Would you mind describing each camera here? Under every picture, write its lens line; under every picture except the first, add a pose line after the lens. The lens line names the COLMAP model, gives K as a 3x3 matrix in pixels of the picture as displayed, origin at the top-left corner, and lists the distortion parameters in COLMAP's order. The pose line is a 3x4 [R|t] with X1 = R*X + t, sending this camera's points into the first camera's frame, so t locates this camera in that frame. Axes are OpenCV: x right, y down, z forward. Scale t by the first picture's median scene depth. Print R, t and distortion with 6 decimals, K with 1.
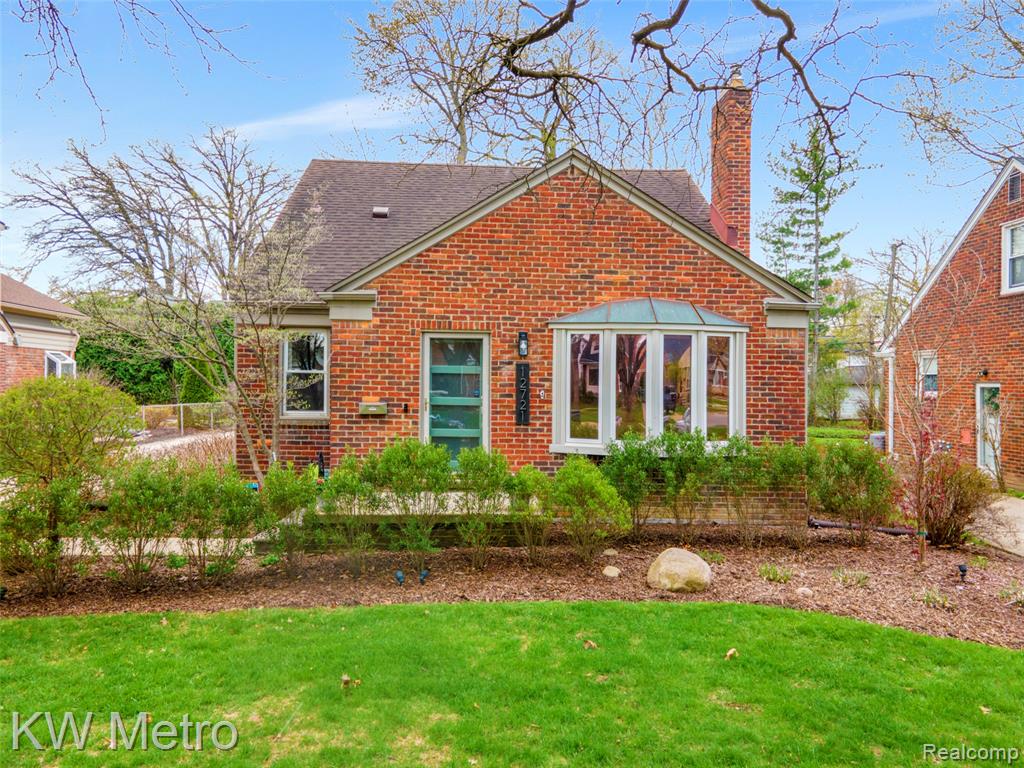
lens RADIAL K [[772.0, 0, 509.9], [0, 772.0, 378.7], [0, 0, 1]] dist [0.054058, 0.003480]
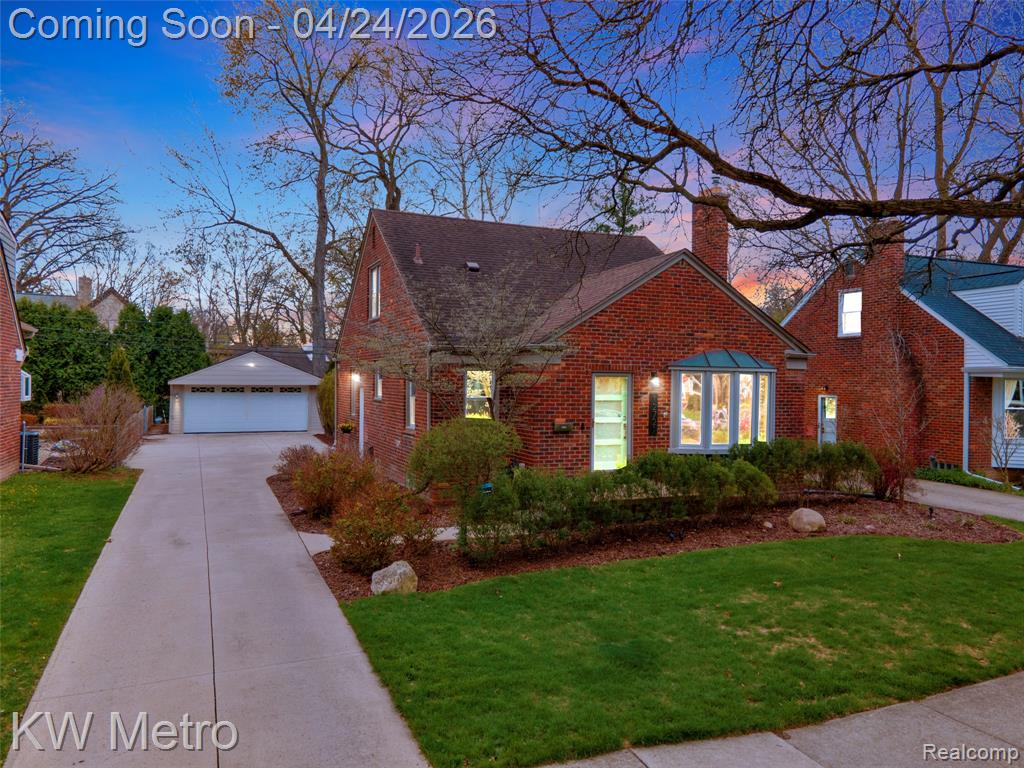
lens RADIAL K [[772.0, 0, 516.6], [0, 772.0, 388.7], [0, 0, 1]] dist [0.054058, 0.003480]
pose [[0.929166, -0.008658, 0.369562, -0.763885], [-0.000111, 0.999719, 0.023700, -0.063446], [-0.369664, -0.022062, 0.928904, -0.261576]]
